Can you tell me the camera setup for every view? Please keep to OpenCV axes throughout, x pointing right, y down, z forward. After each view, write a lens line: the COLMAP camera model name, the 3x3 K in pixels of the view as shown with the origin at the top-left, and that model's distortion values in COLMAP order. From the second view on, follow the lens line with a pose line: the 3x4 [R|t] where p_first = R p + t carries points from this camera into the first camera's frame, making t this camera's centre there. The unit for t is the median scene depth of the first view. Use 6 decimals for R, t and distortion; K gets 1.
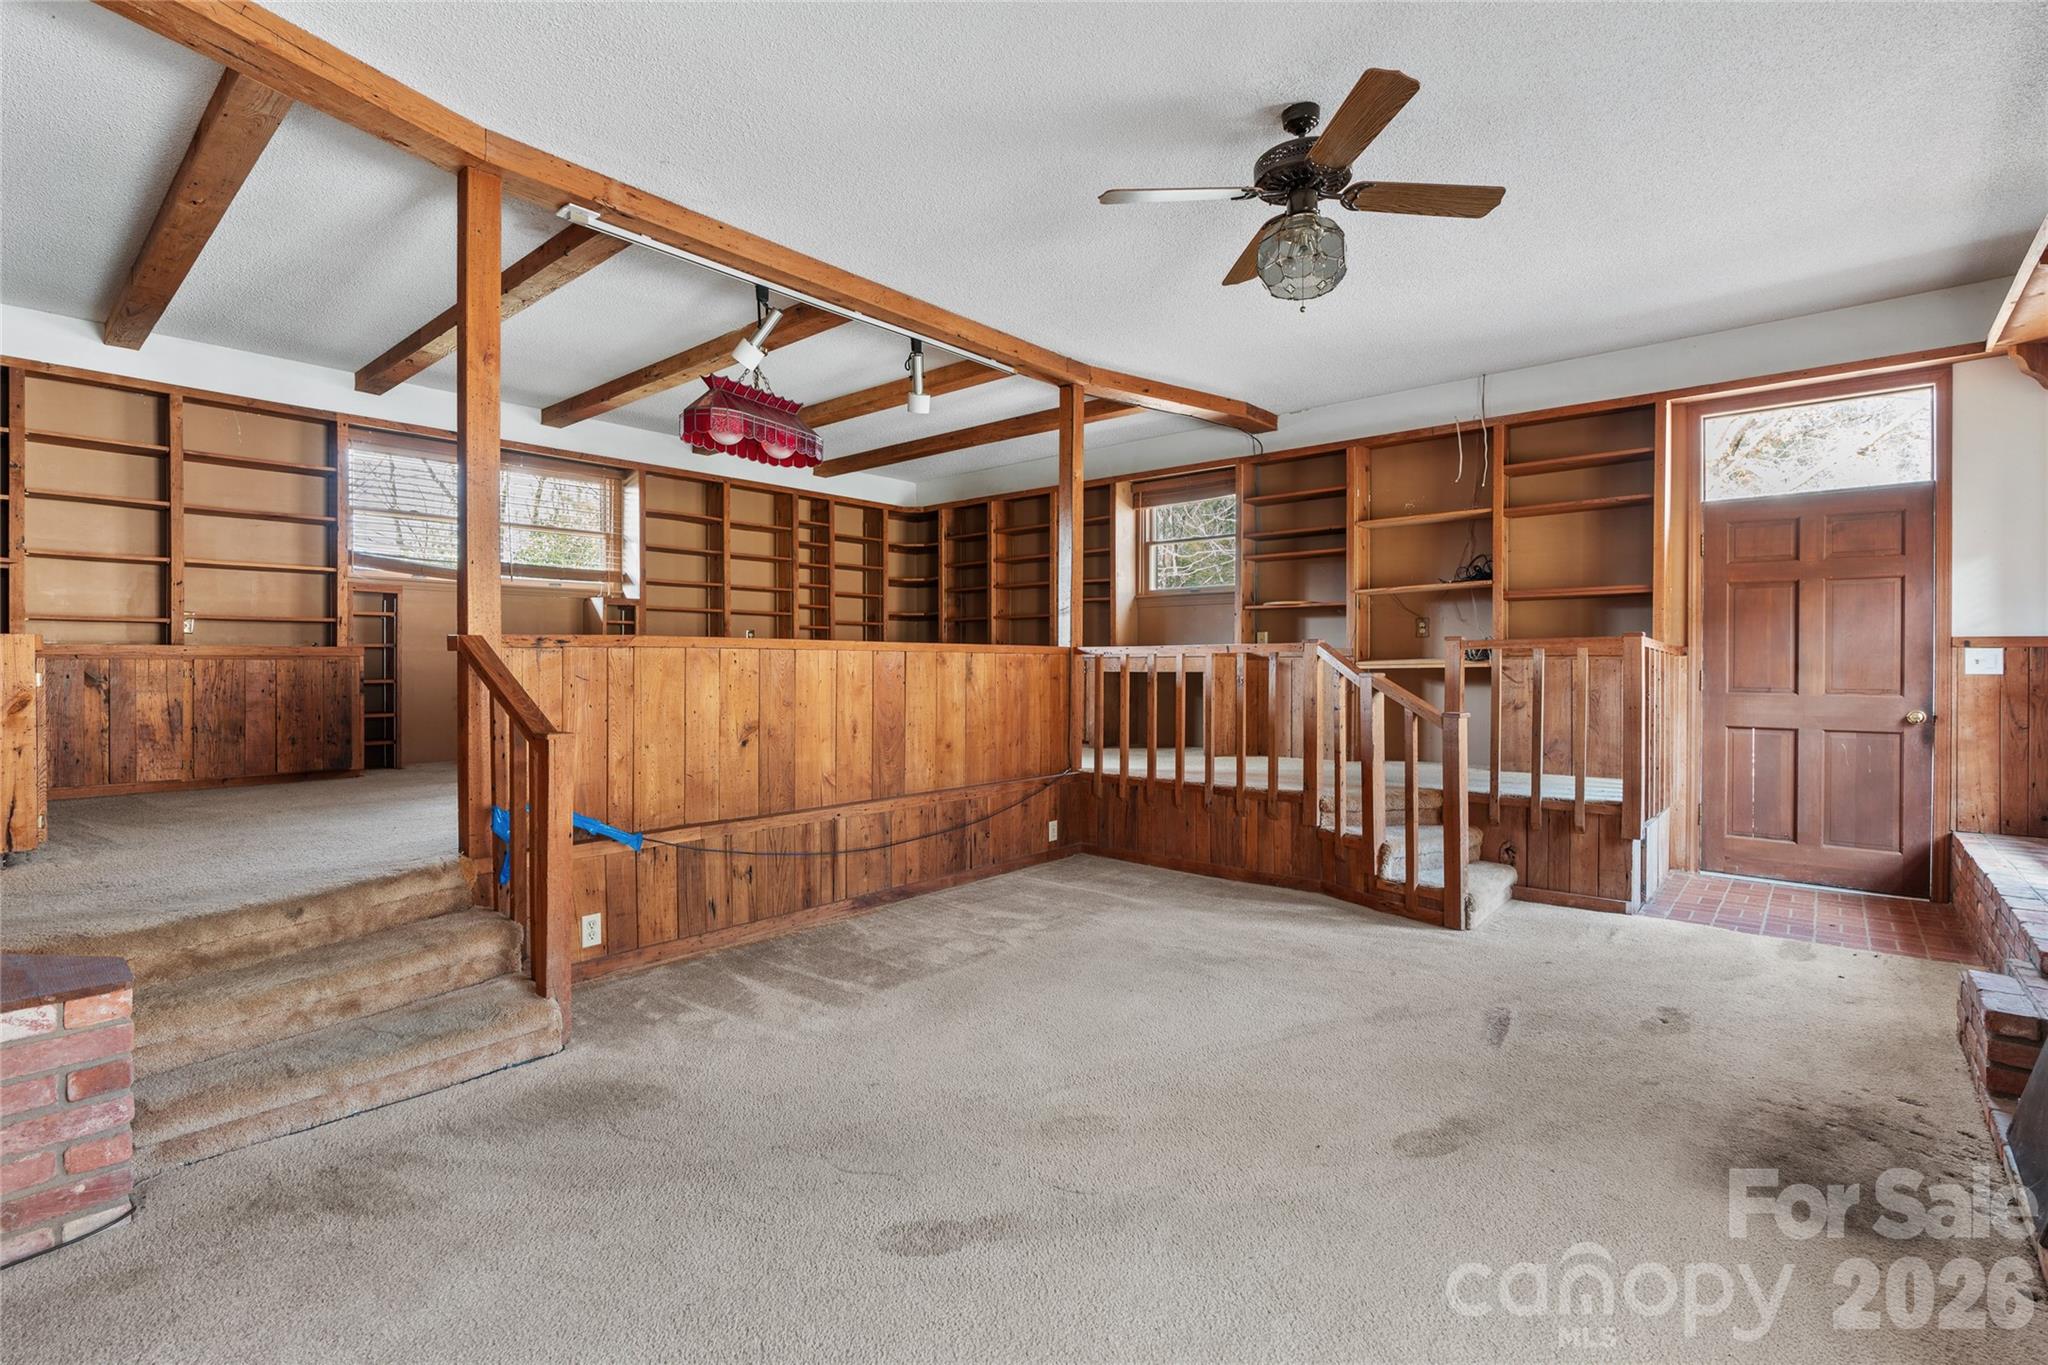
lens RADIAL K [[939.4, 0, 1020.4], [0, 939.4, 675.5], [0, 0, 1]] dist [-0.009838, 0.004281]
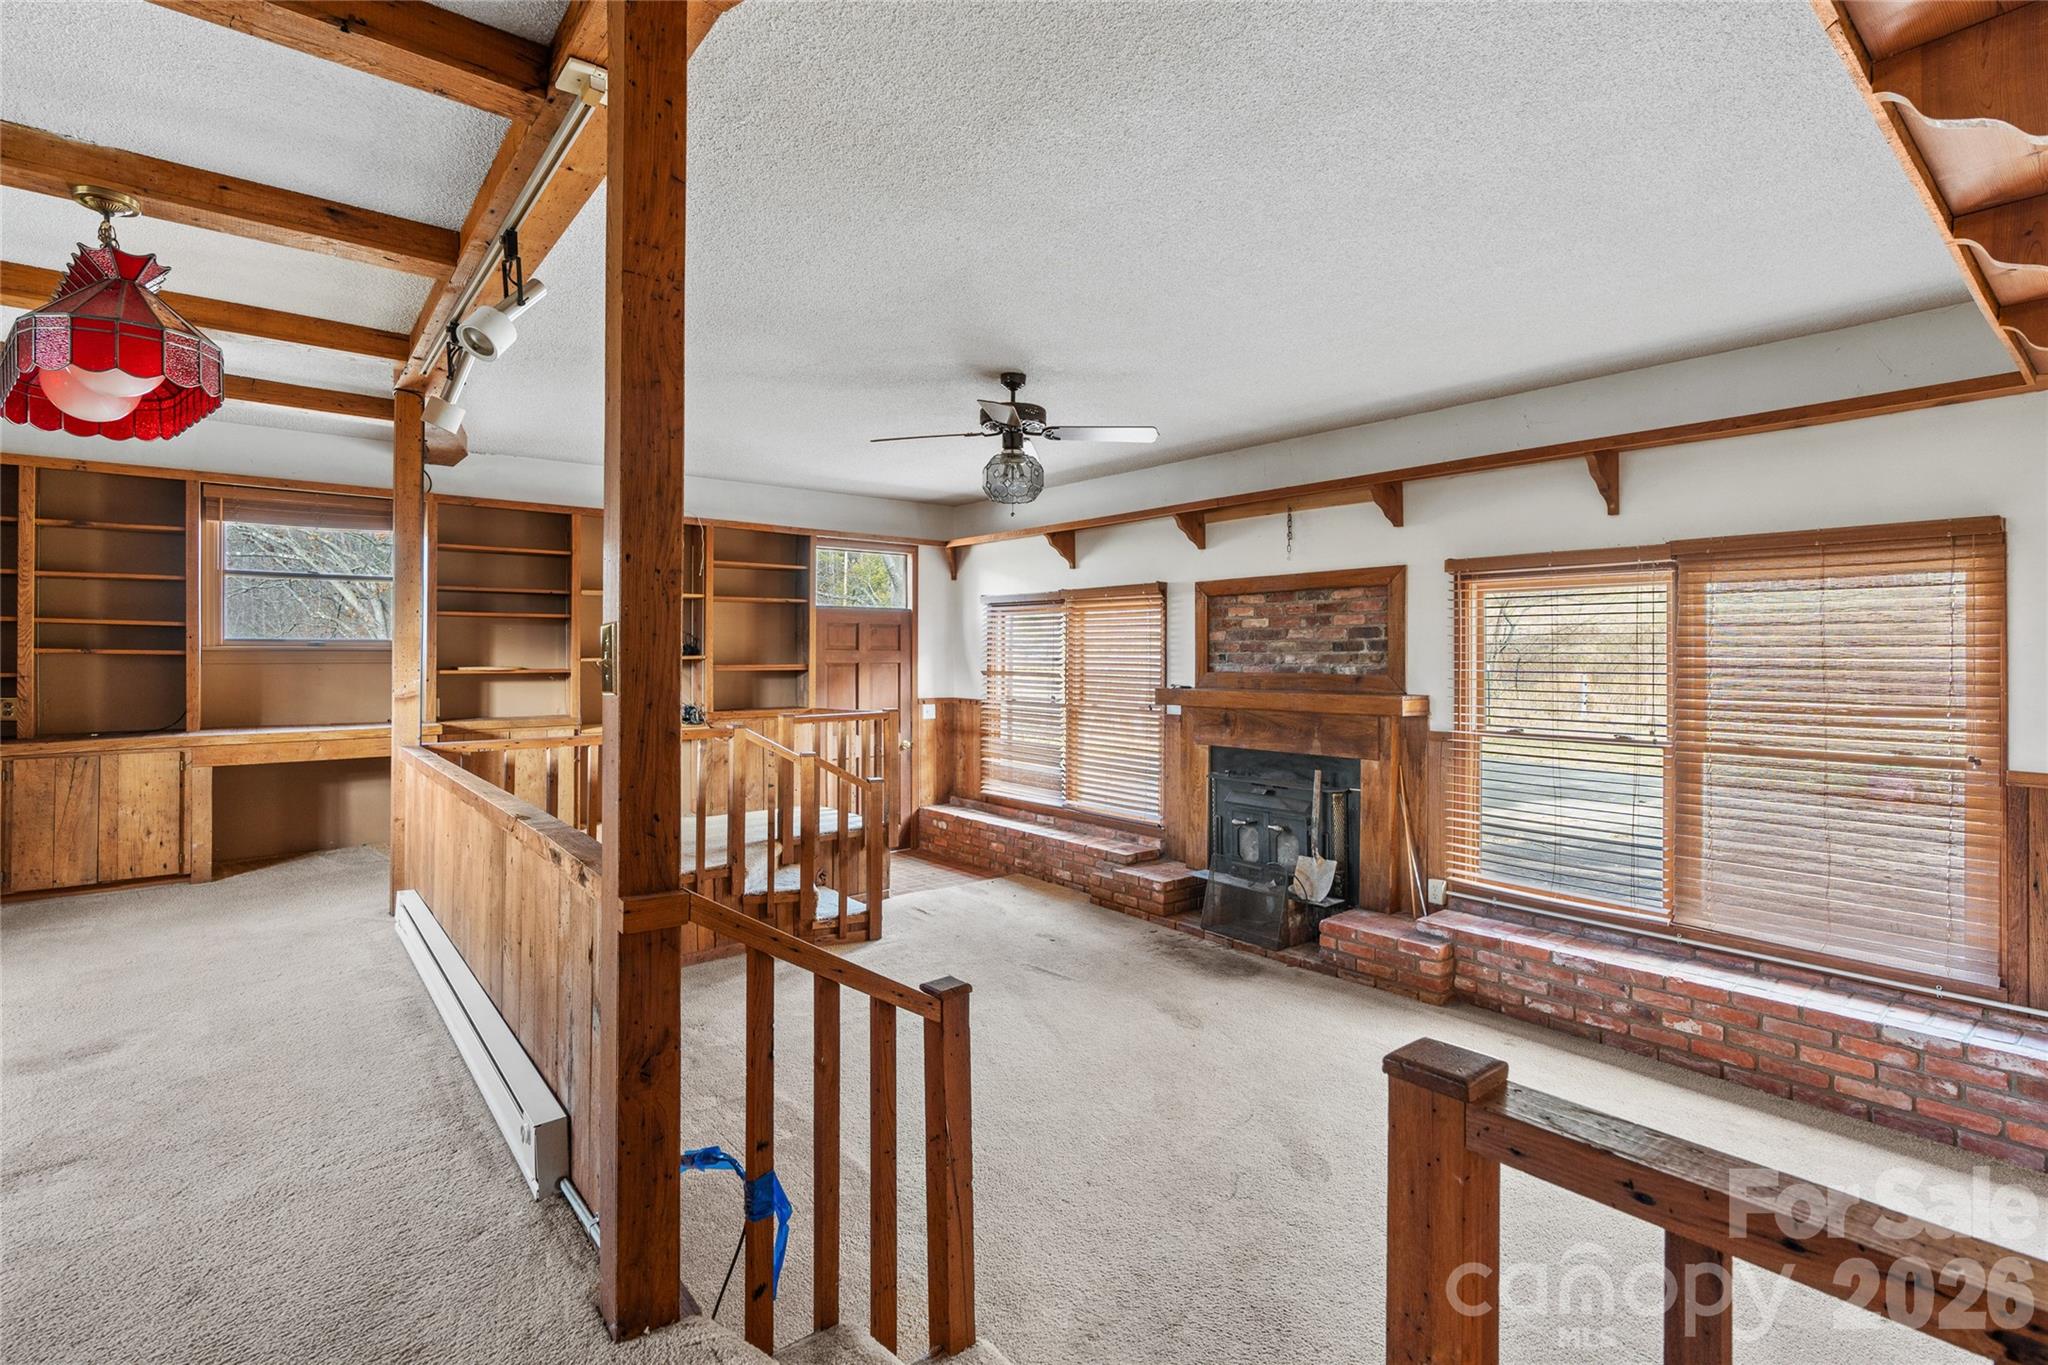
lens RADIAL K [[939.4, 0, 1020.2], [0, 939.4, 662.9], [0, 0, 1]] dist [-0.009838, 0.004281]
pose [[0.175248, -0.006012, 0.984506, -0.760661], [0.012756, 0.999911, 0.003835, -0.118285], [-0.984442, 0.011886, 0.175309, 0.517282]]
